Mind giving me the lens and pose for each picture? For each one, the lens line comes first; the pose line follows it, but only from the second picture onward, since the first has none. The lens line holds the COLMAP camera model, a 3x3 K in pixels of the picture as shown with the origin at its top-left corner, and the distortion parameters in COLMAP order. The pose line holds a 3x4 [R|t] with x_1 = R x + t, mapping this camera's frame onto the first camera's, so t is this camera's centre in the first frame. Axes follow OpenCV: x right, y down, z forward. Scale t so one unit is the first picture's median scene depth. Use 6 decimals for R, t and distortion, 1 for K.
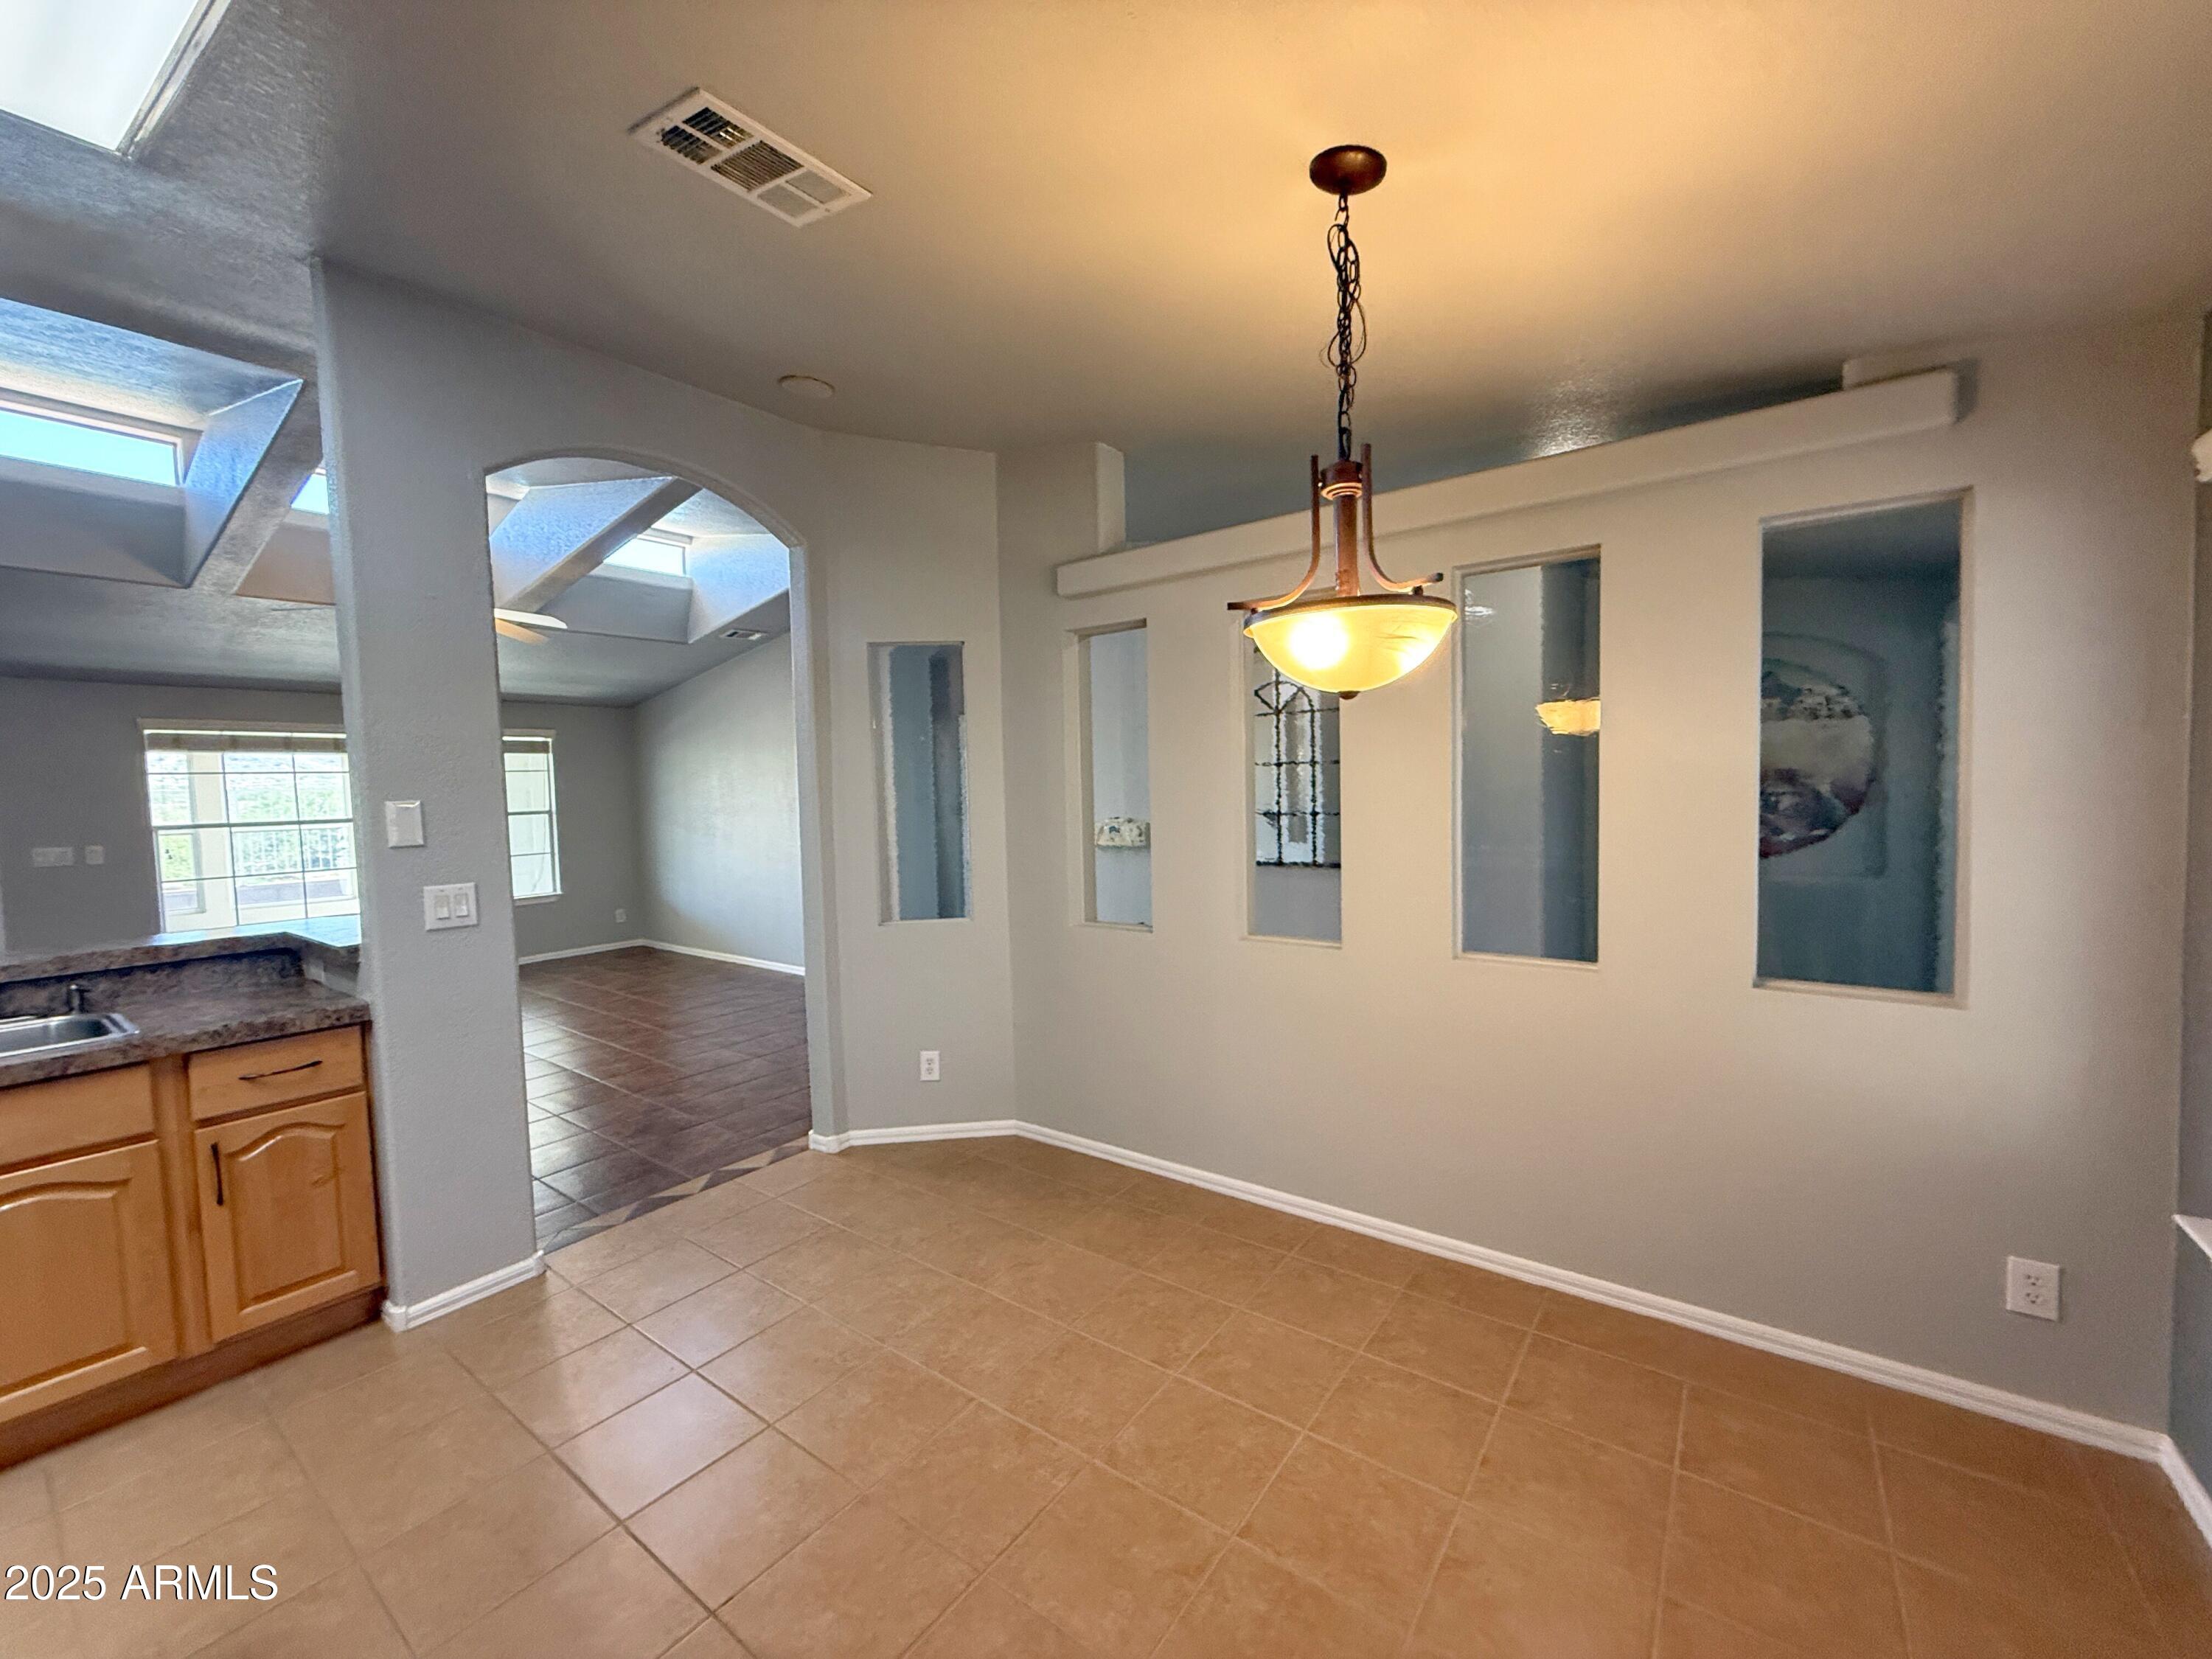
lens RADIAL K [[890.2, 0, 1106.0], [0, 890.2, 829.5], [0, 0, 1]] dist [-0.003300, -0.000572]
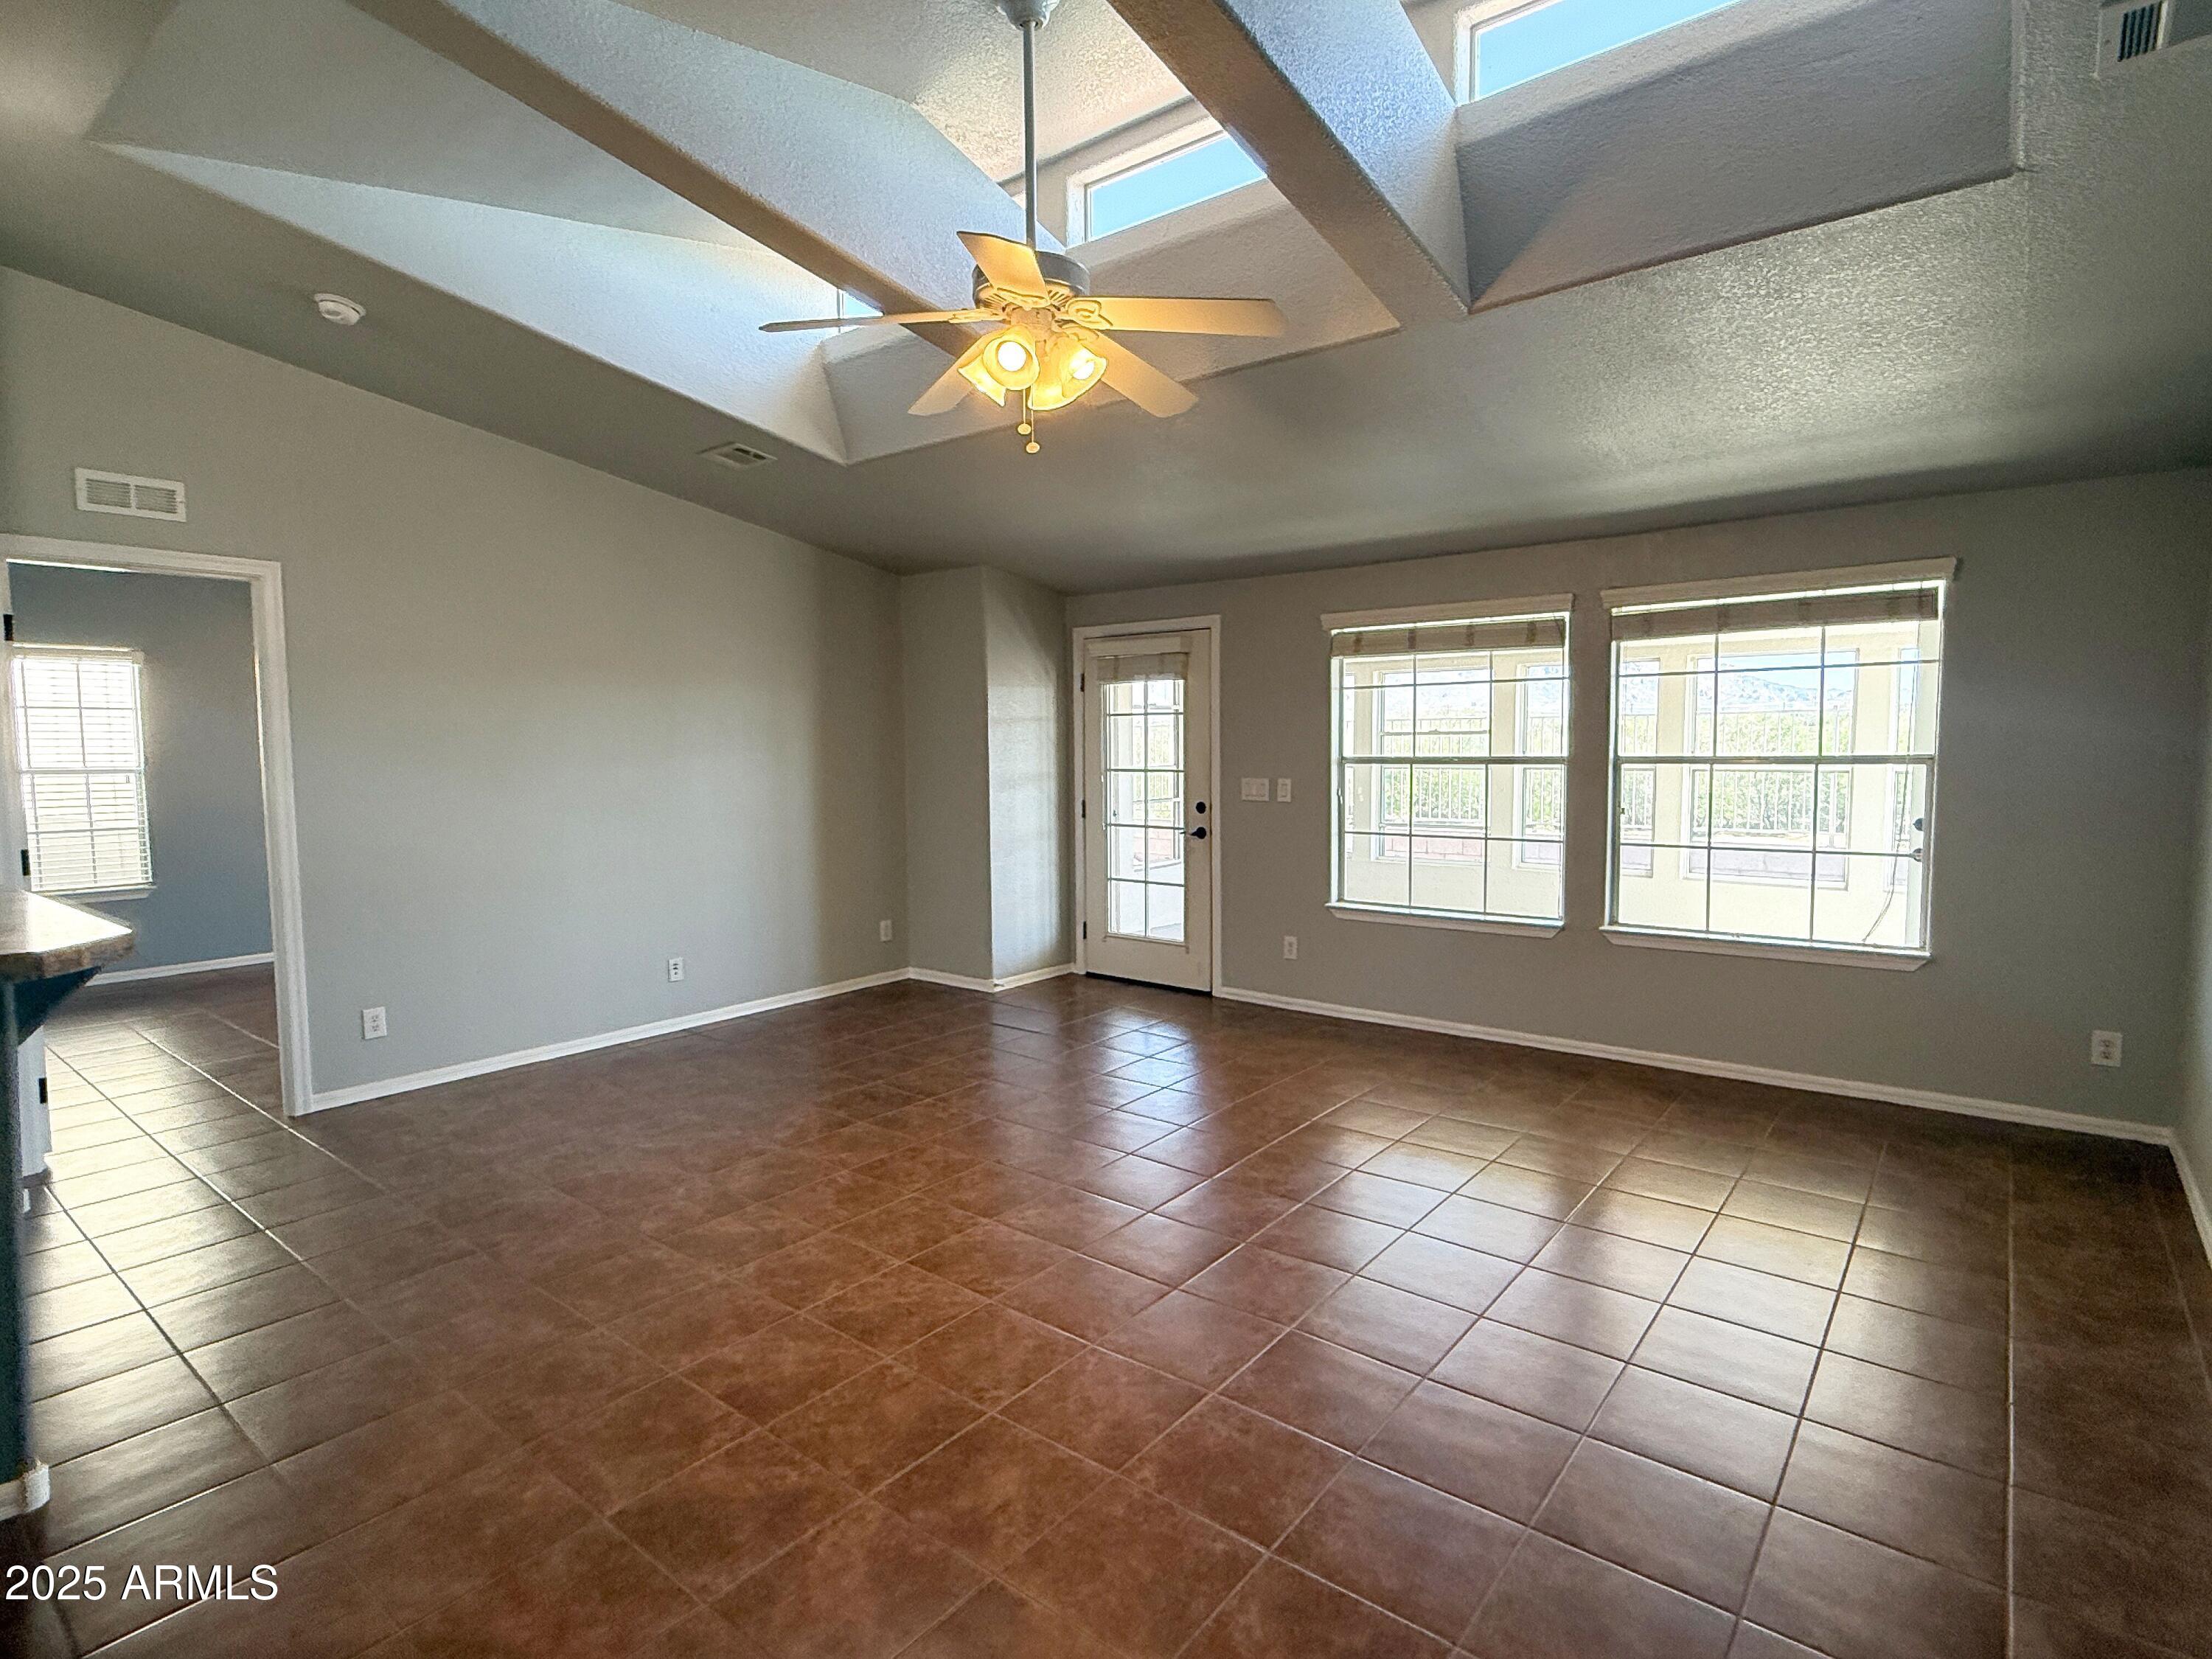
lens RADIAL K [[1110.9, 0, 1106.0], [0, 1110.9, 829.5], [0, 0, 1]] dist [0.002507, 0.000347]
pose [[-0.047825, 0.107674, -0.993035, -0.258305], [-0.041513, 0.993100, 0.109680, -0.086317], [0.997993, 0.046469, -0.043025, 1.883355]]
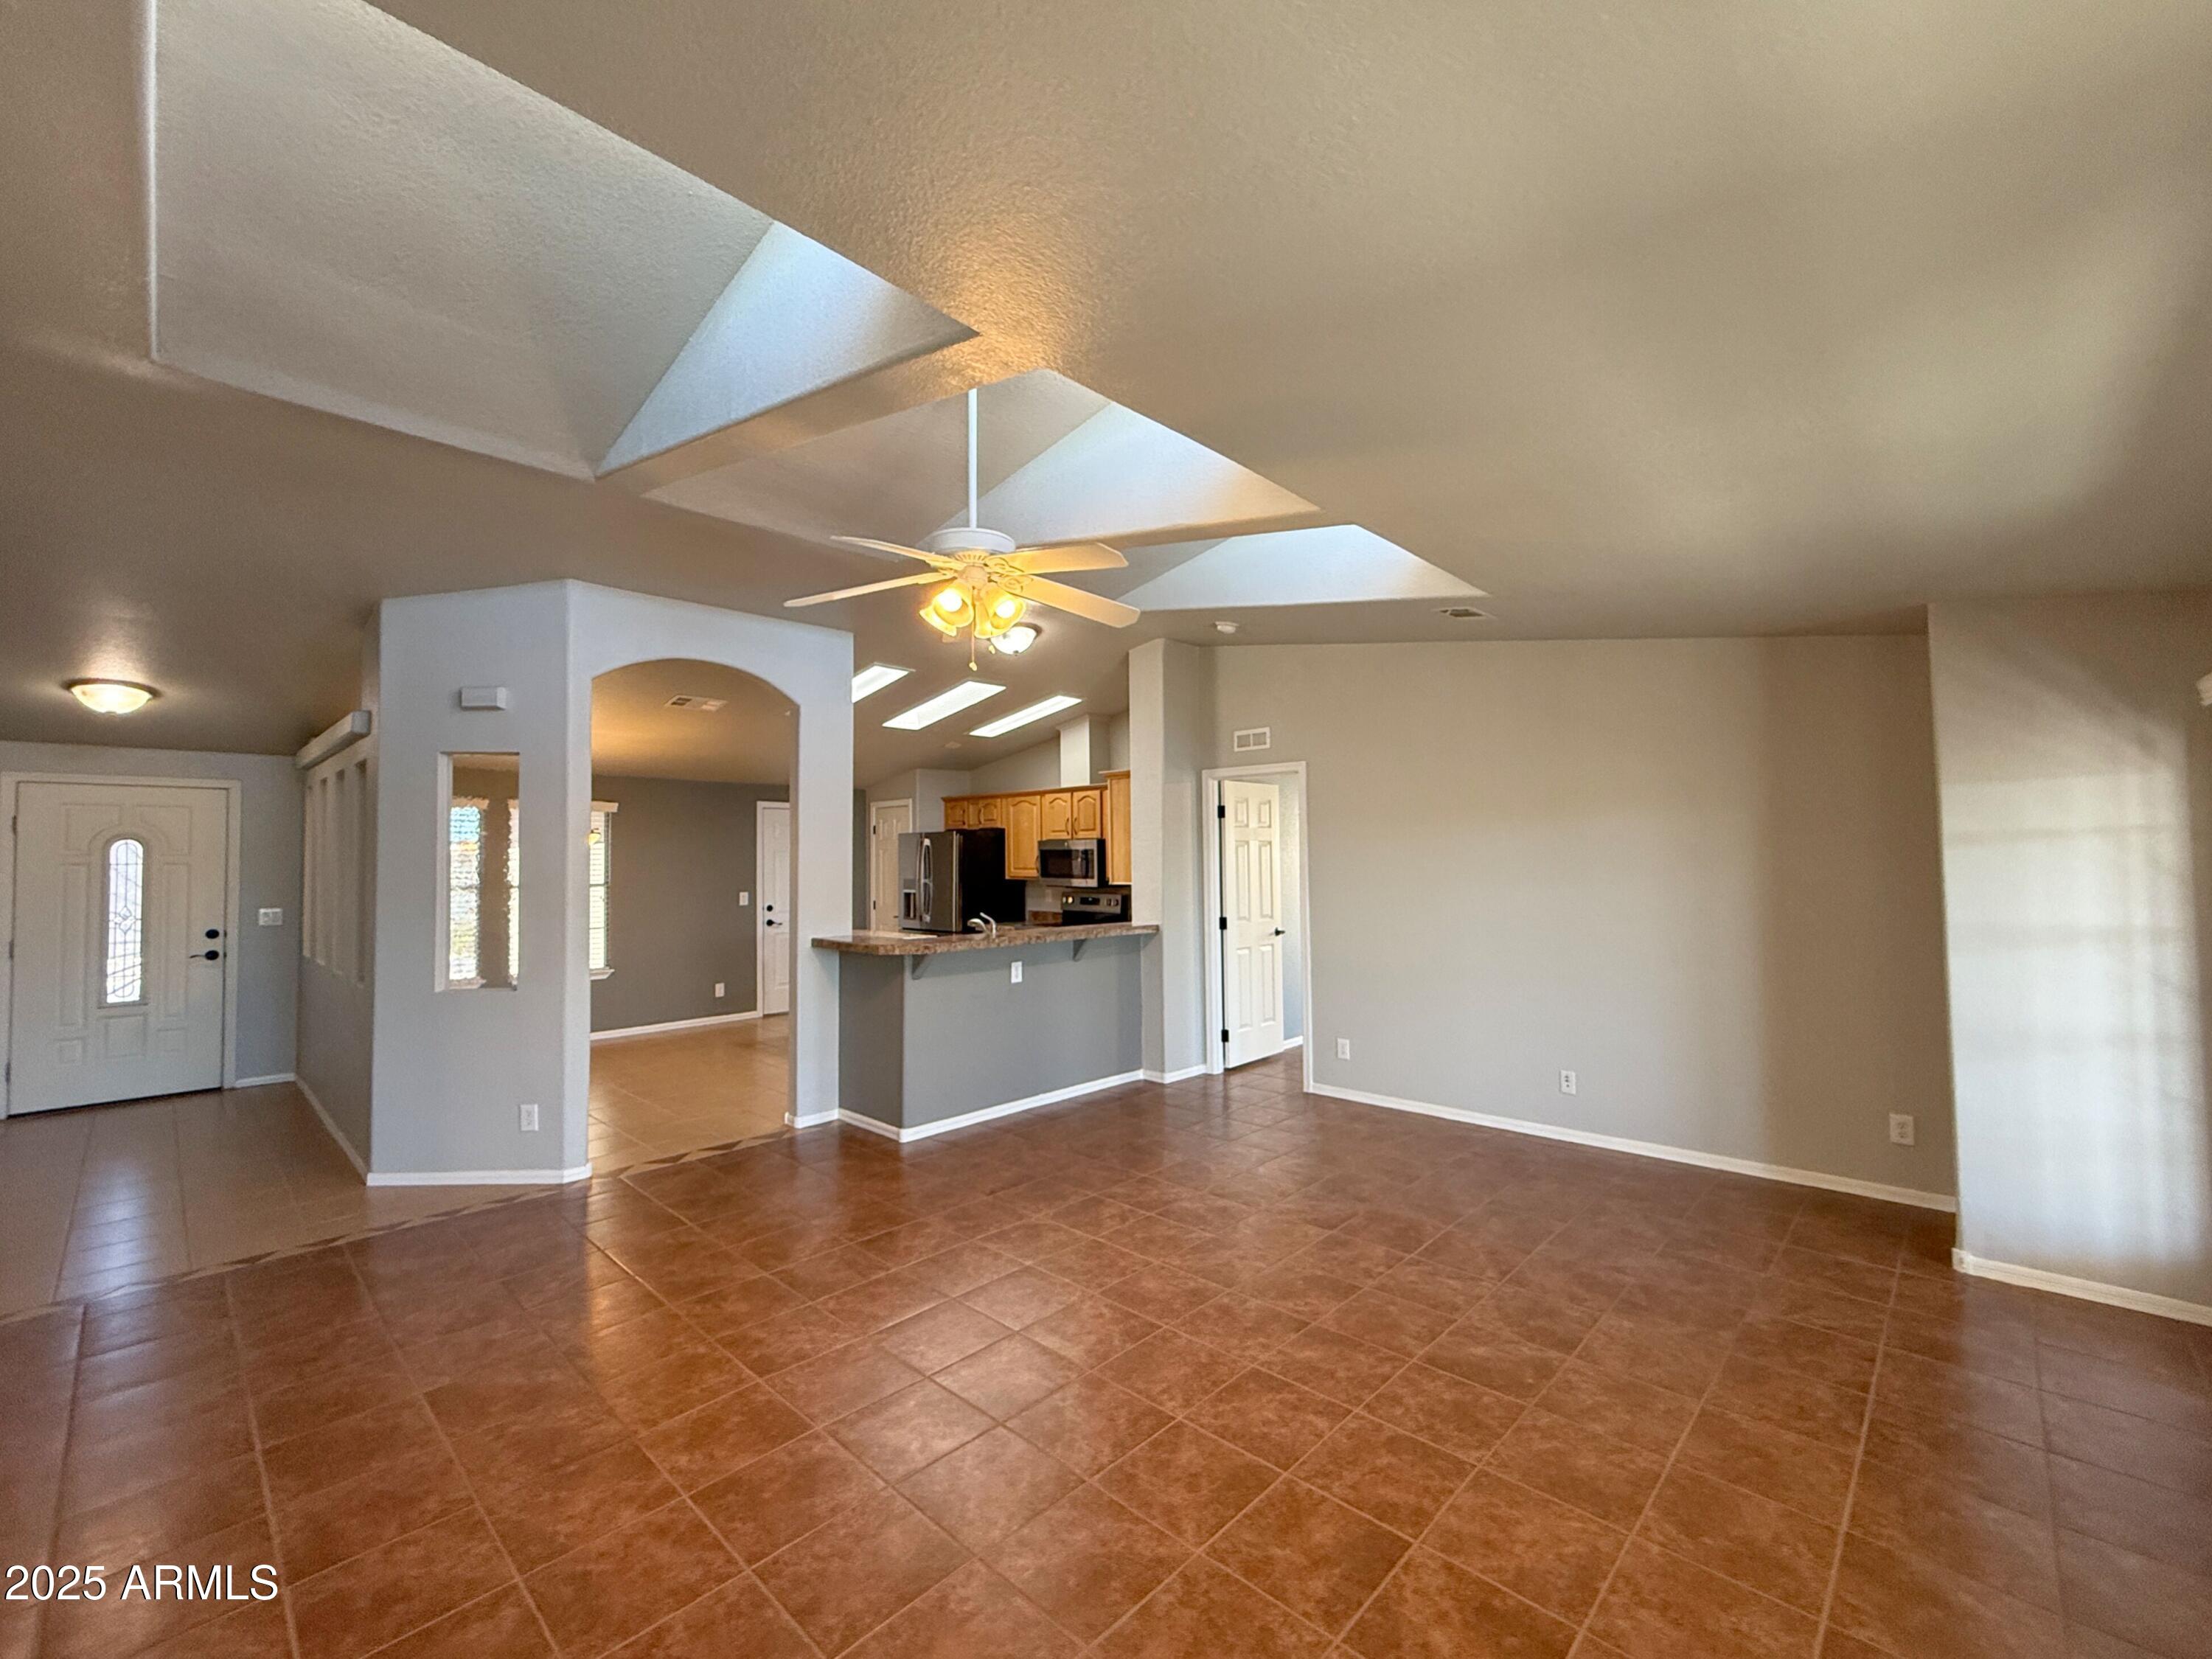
lens RADIAL K [[912.8, 0, 1142.0], [0, 912.8, 836.1], [0, 0, 1]] dist [-0.000841, 0.000089]
pose [[-0.993588, 0.042390, 0.104813, -1.646380], [0.044845, 0.998769, 0.021180, -0.124278], [-0.103786, 0.025744, -0.994266, 2.872242]]
